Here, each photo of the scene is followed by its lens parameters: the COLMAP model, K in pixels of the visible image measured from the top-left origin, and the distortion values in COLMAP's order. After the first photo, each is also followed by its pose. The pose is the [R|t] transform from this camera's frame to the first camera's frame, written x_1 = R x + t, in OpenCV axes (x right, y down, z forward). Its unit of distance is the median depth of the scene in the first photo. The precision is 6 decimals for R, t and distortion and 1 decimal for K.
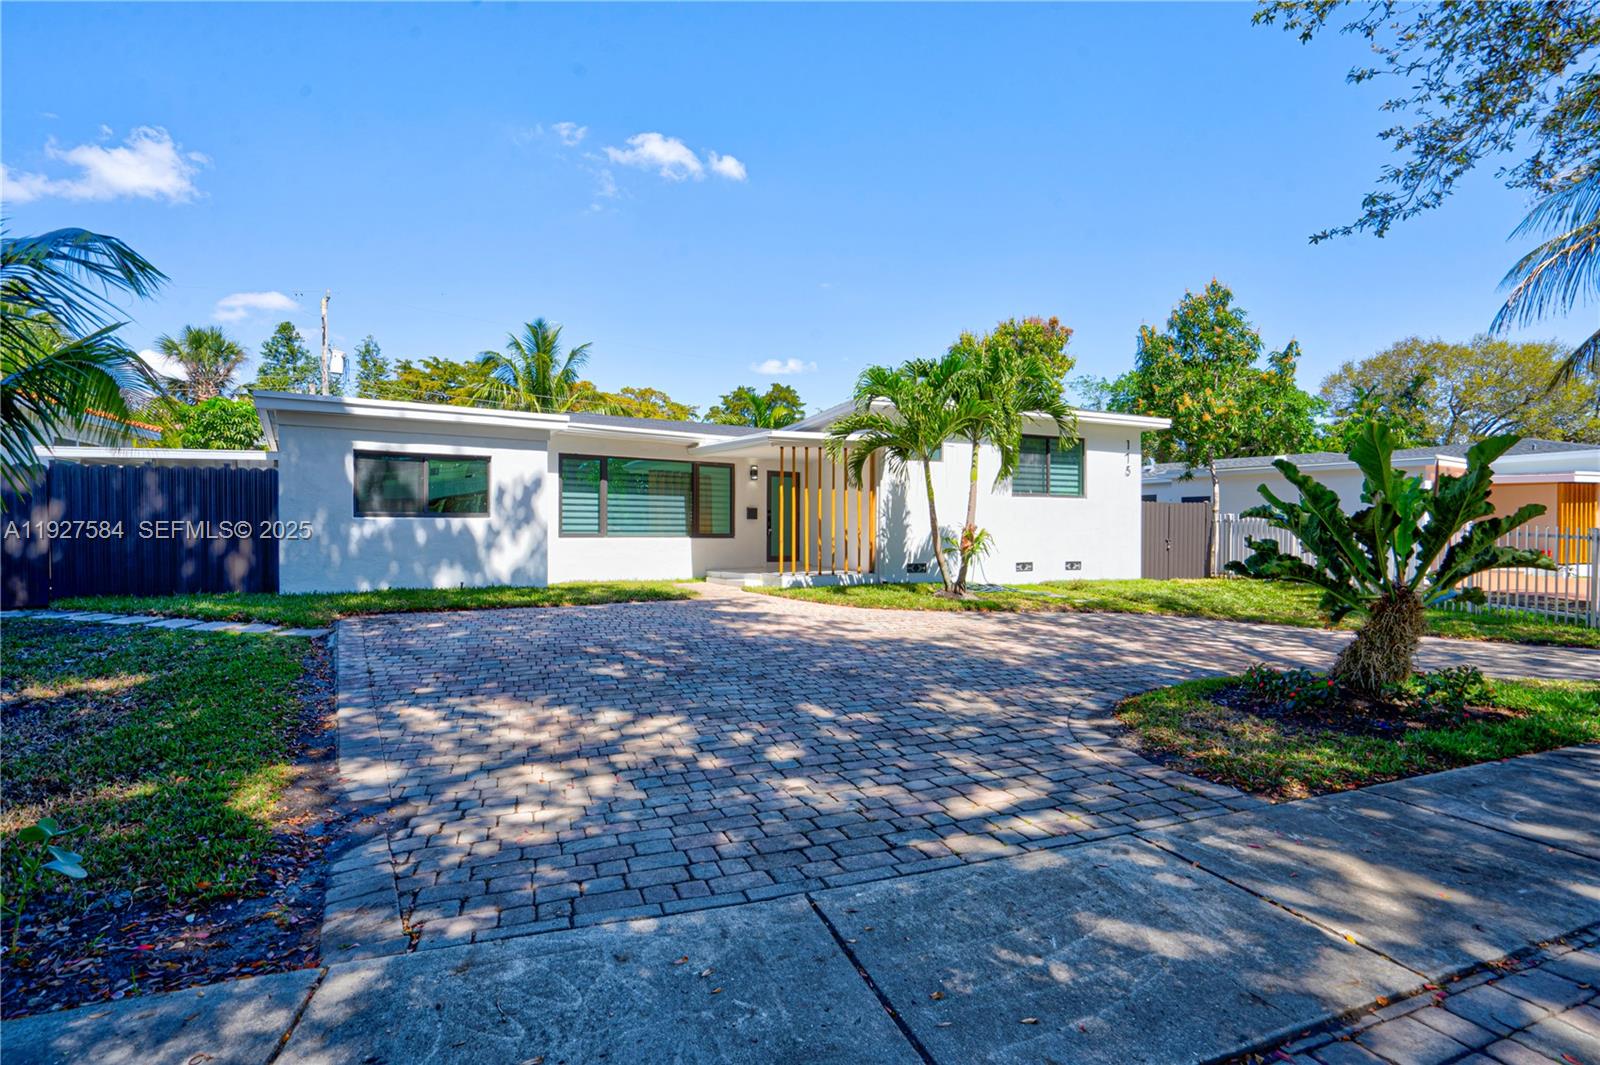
lens RADIAL K [[751.2, 0, 799.5], [0, 751.2, 539.8], [0, 0, 1]] dist [-0.000986, 0.002485]
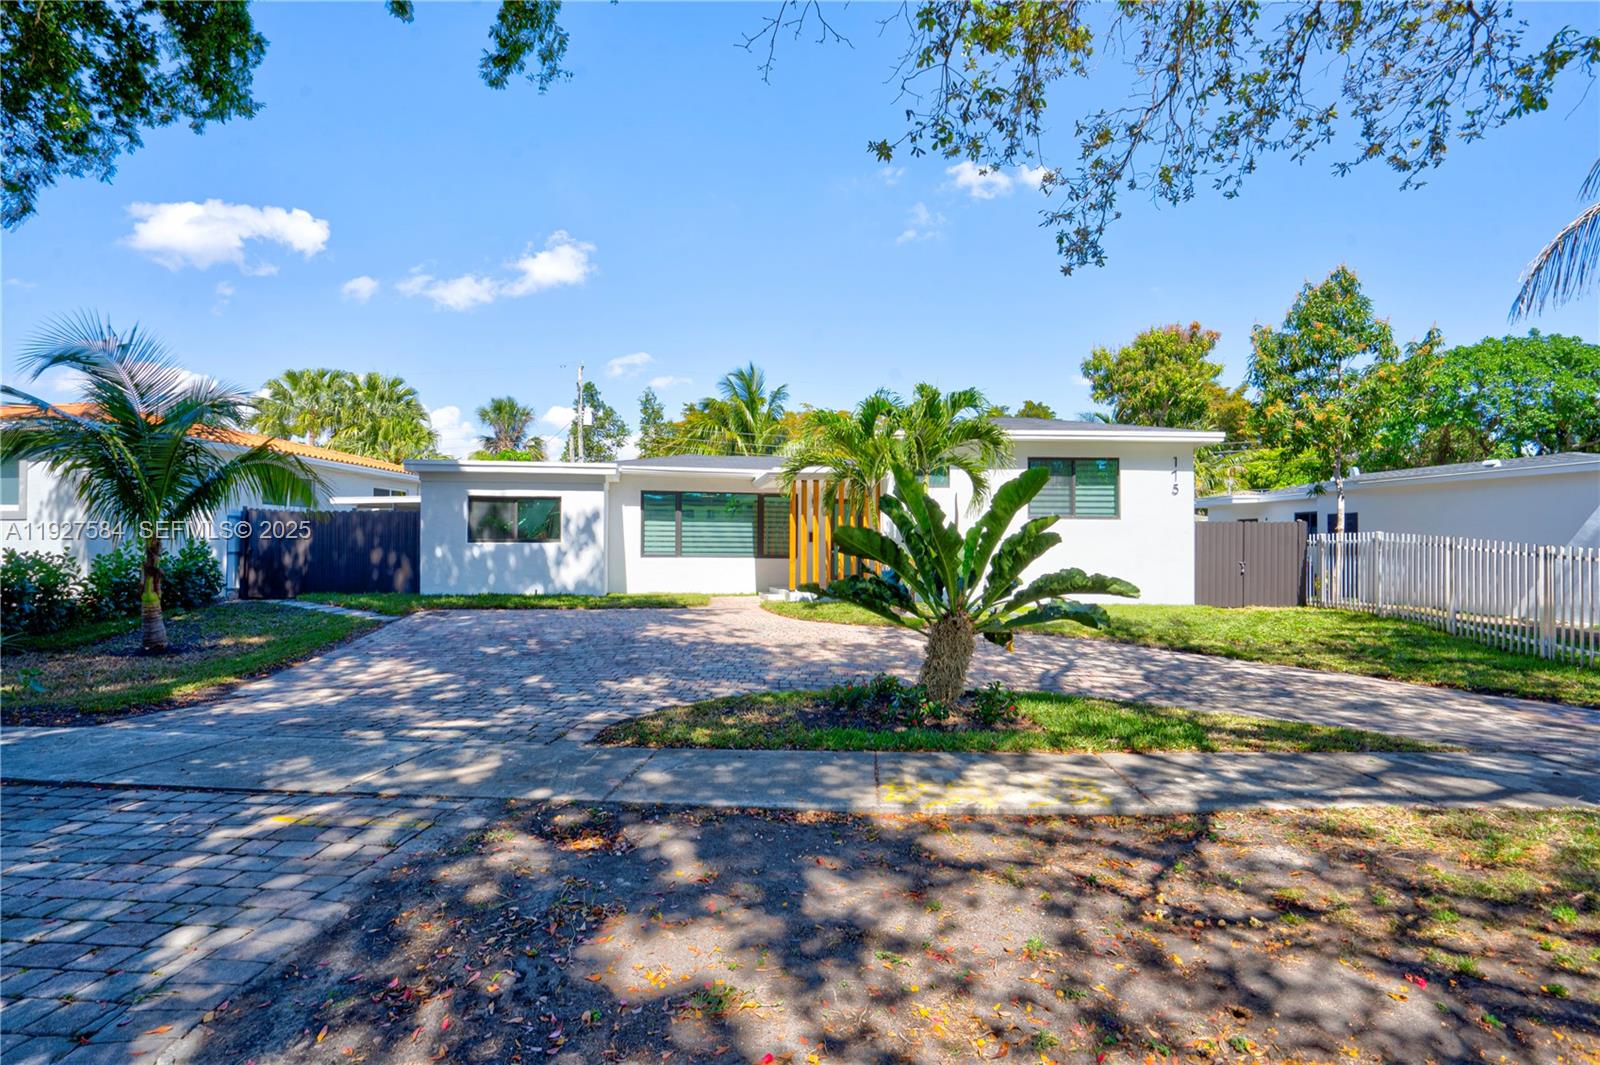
lens RADIAL K [[751.2, 0, 796.2], [0, 751.2, 531.9], [0, 0, 1]] dist [-0.000986, 0.002485]
pose [[0.917886, -0.006509, -0.396791, 0.497687], [-0.006219, 0.999507, -0.030781, -0.009346], [0.396795, 0.030721, 0.917393, -0.065495]]
